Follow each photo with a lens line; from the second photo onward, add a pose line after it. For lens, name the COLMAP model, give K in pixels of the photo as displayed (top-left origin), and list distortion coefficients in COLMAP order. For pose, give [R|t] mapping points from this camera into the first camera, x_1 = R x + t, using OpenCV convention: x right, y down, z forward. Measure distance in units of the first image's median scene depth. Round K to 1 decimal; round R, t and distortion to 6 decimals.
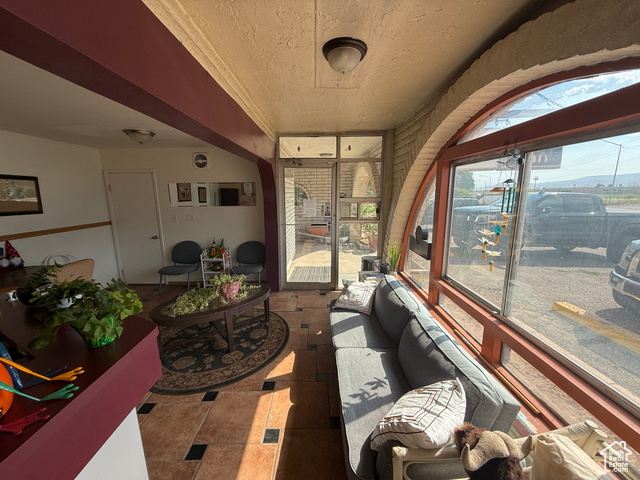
lens RADIAL K [[251.5, 0, 315.7], [0, 251.5, 240.0], [0, 0, 1]] dist [-0.000445, -0.000005]
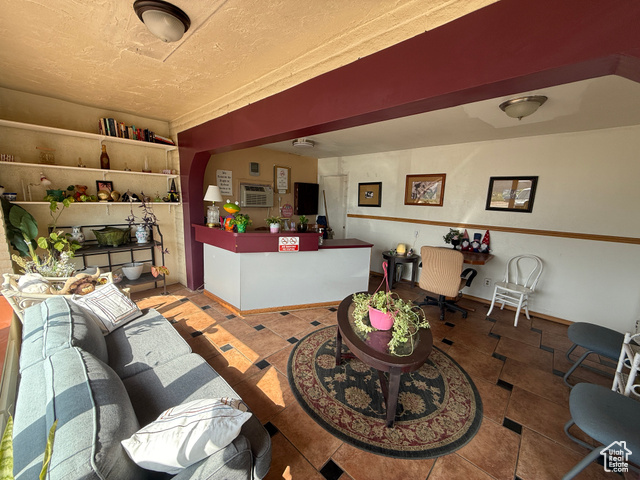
lens RADIAL K [[251.5, 0, 315.7], [0, 251.5, 240.0], [0, 0, 1]] dist [-0.000445, -0.000005]
pose [[-0.671746, 0.111806, -0.732295, 0.399002], [-0.163156, 0.941939, 0.293480, -0.267745], [0.722590, 0.316623, -0.614502, 1.750725]]
